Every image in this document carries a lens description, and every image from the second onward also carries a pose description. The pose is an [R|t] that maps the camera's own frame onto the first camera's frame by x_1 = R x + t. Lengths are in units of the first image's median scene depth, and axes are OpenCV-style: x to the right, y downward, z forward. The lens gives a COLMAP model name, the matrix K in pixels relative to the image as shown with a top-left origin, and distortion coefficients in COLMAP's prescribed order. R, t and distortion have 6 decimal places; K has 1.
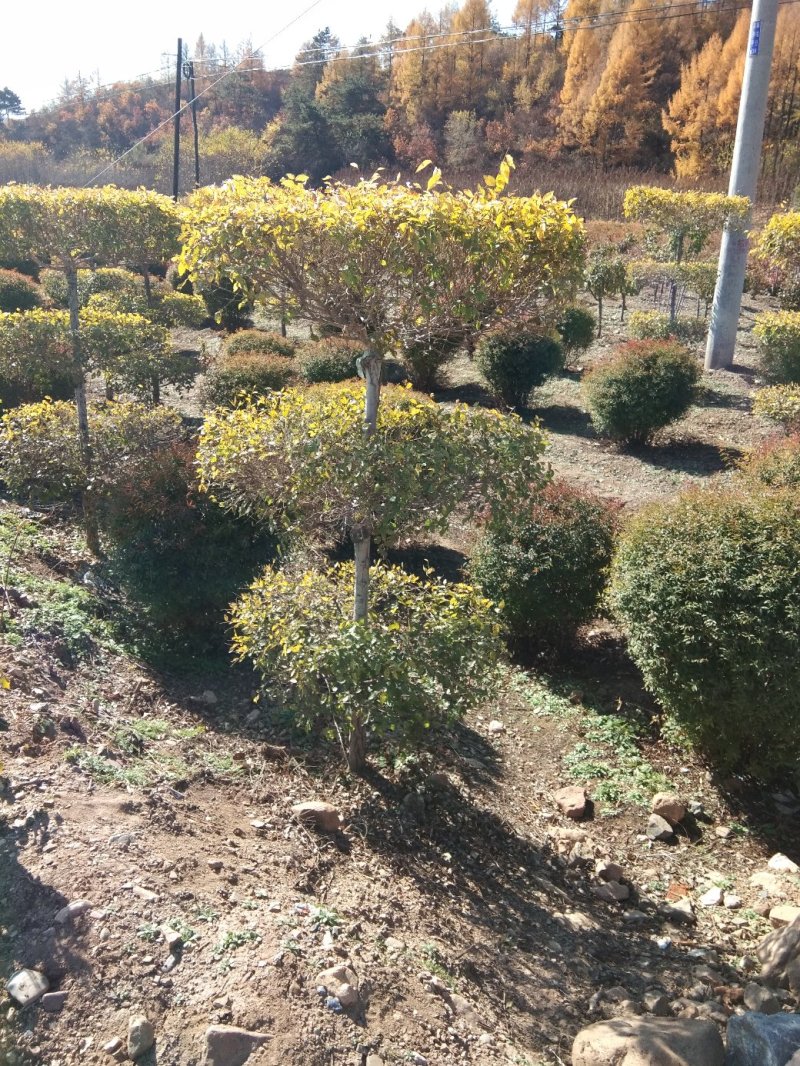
lens RADIAL K [[847.6, 0, 396.6], [0, 847.6, 487.2], [0, 0, 1]] dist [0.137829, -0.226060]
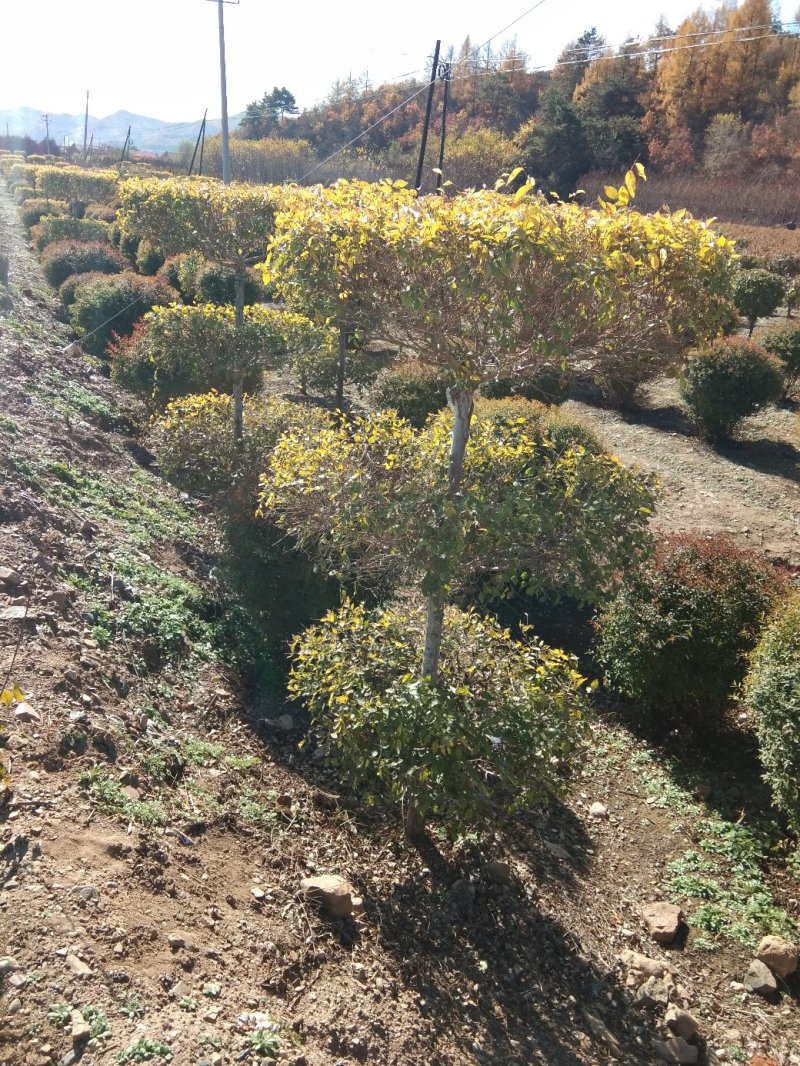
lens RADIAL K [[848.6, 0, 403.0], [0, 848.6, 499.8], [0, 0, 1]] dist [0.080047, -0.118537]
pose [[0.965509, 0.115230, -0.233484, 0.110185], [-0.112270, 0.993338, 0.025974, -0.043416], [0.234922, 0.001135, 0.972014, 0.119118]]
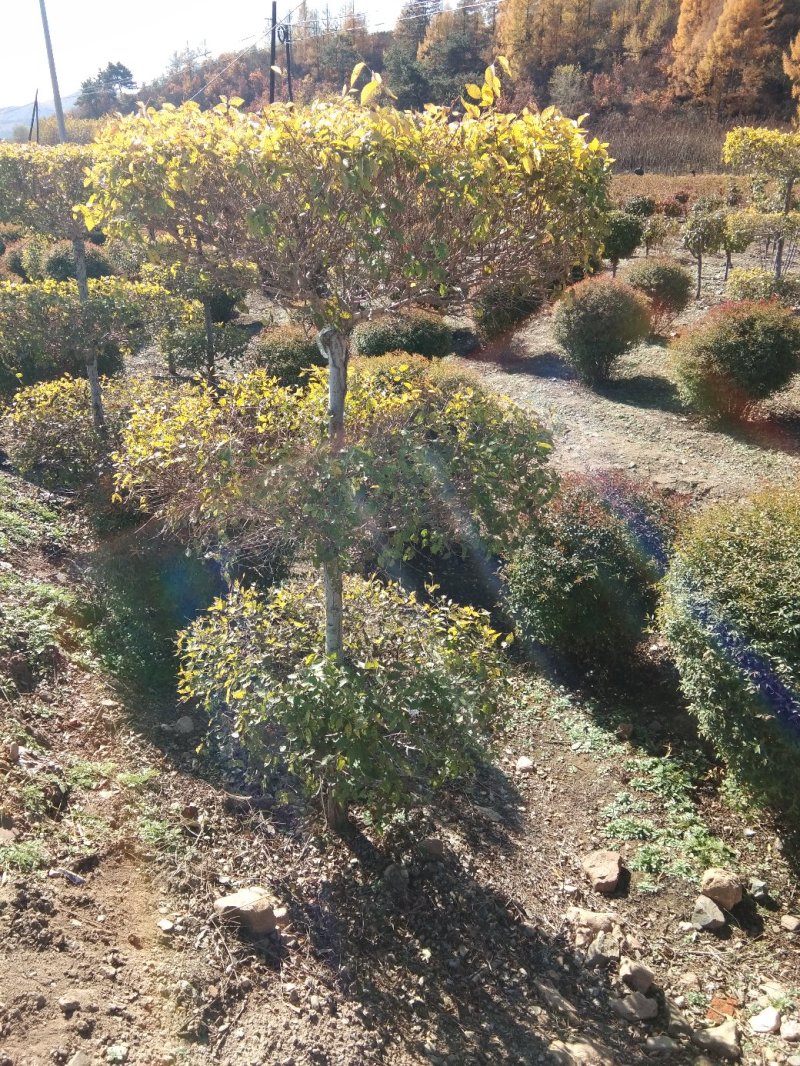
lens RADIAL K [[848.6, 0, 403.0], [0, 848.6, 499.8], [0, 0, 1]] dist [0.080047, -0.118537]
pose [[0.994048, 0.008940, -0.108572, 0.103046], [-0.003289, 0.998636, 0.052114, -0.031463], [0.108890, -0.051447, 0.992722, 0.191269]]
